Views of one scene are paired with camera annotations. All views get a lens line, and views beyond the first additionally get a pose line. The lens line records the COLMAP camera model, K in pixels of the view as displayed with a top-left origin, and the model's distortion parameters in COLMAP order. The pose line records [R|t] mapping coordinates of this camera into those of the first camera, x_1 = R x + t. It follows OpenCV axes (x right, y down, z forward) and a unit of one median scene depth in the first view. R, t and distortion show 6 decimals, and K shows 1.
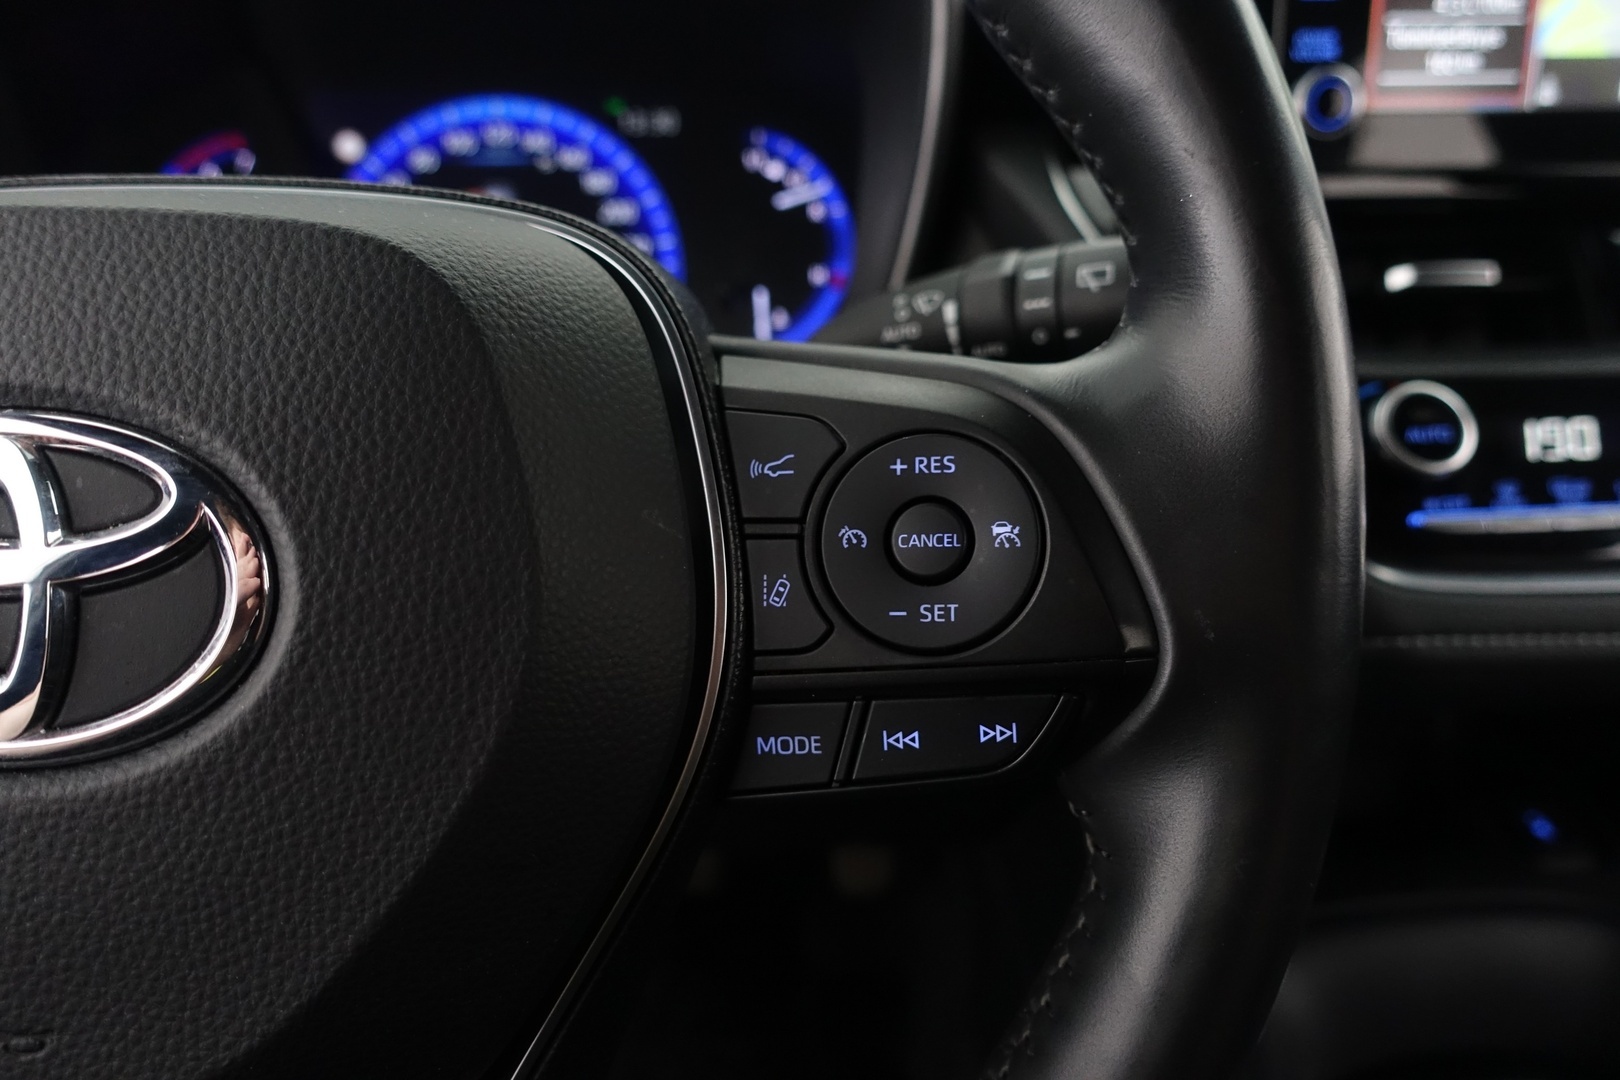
lens RADIAL K [[1085.0, 0, 810.0], [0, 1085.0, 540.0], [0, 0, 1]] dist [-0.002237, -0.005116]
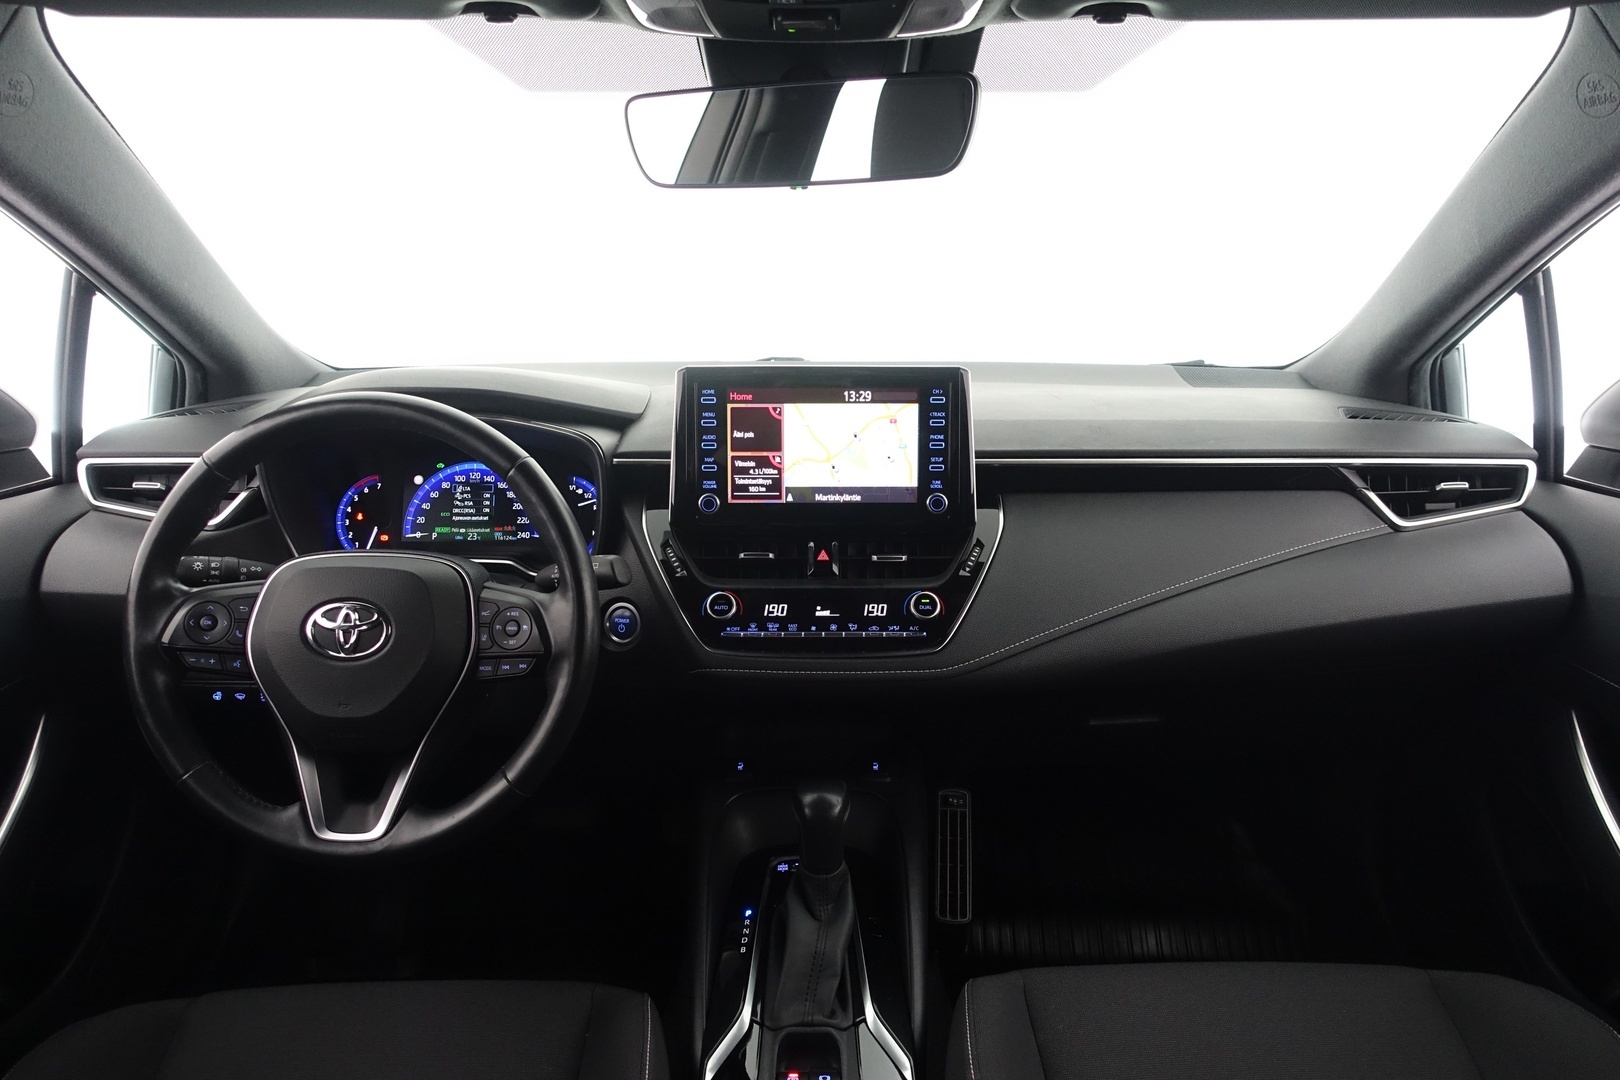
lens RADIAL K [[1120.9, 0, 810.0], [0, 1120.9, 540.0], [0, 0, 1]] dist [0.002974, 0.002043]
pose [[0.997247, 0.029110, -0.068205, 1.263292], [-0.036571, 0.993166, -0.110830, 0.082386], [0.064513, 0.113019, 0.991496, -2.869583]]
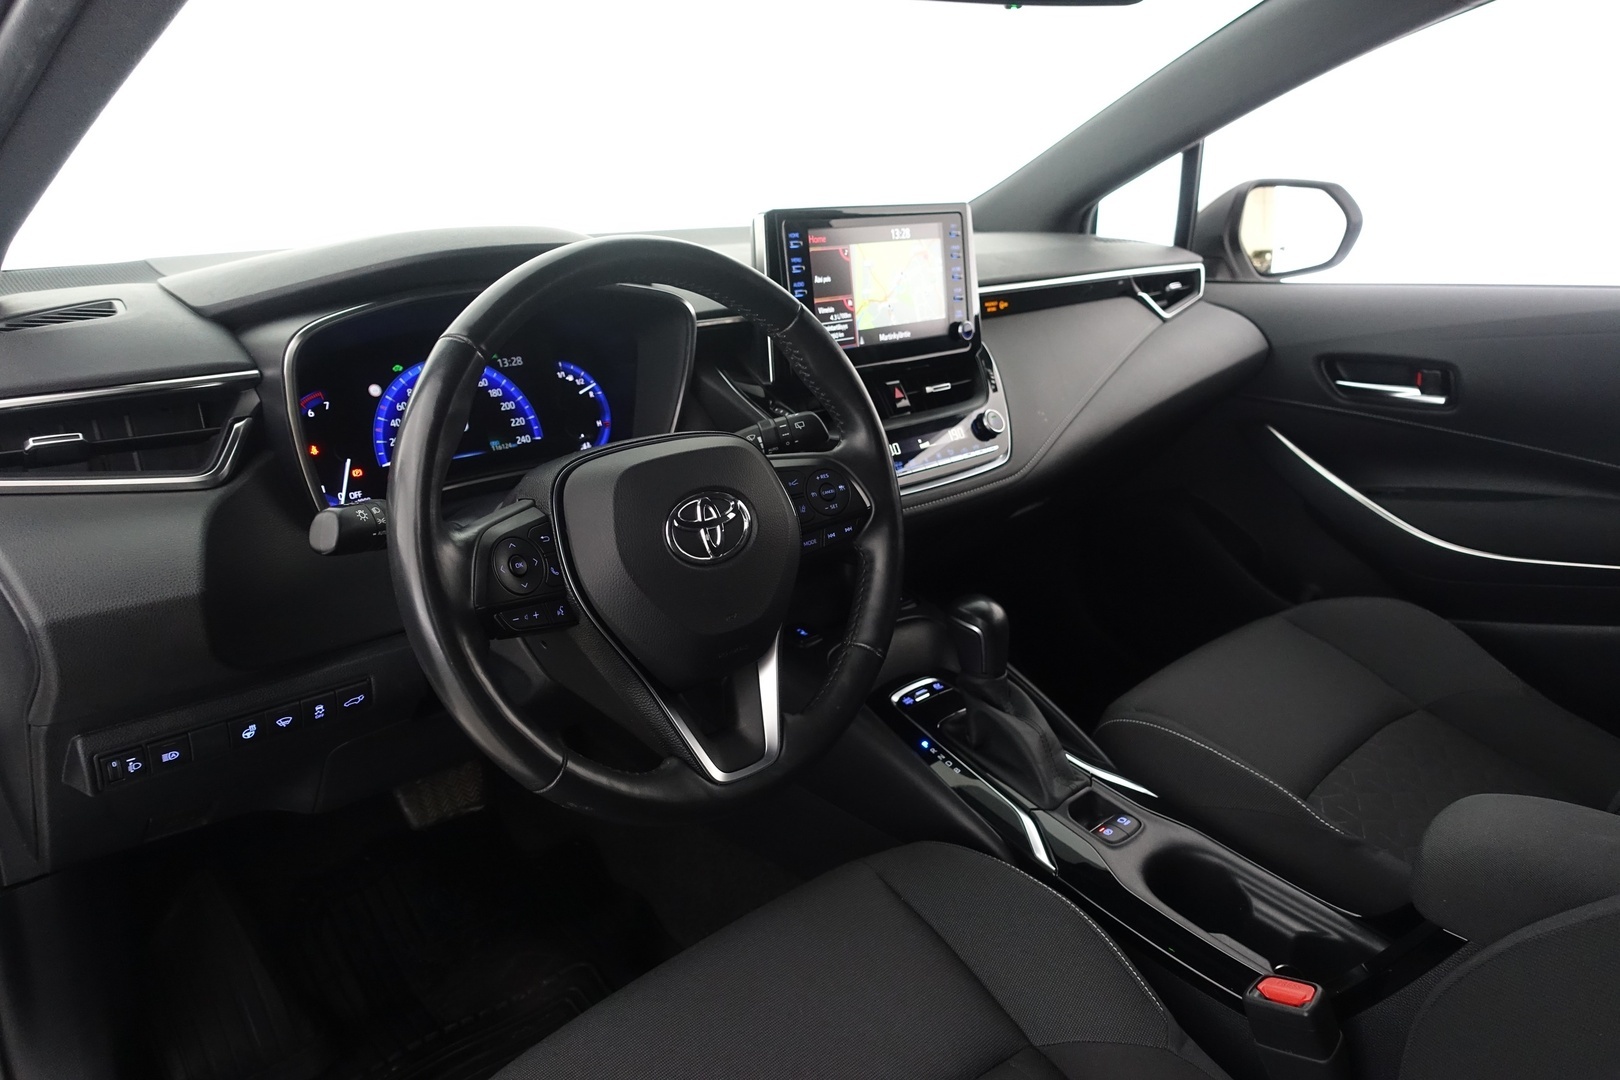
lens RADIAL K [[1120.9, 0, 810.0], [0, 1120.9, 540.0], [0, 0, 1]] dist [0.002974, 0.002043]
pose [[0.778709, -0.190631, 0.597722, -1.927129], [0.221801, 0.974845, 0.021945, 0.052580], [-0.586870, 0.115487, 0.801403, -1.876821]]
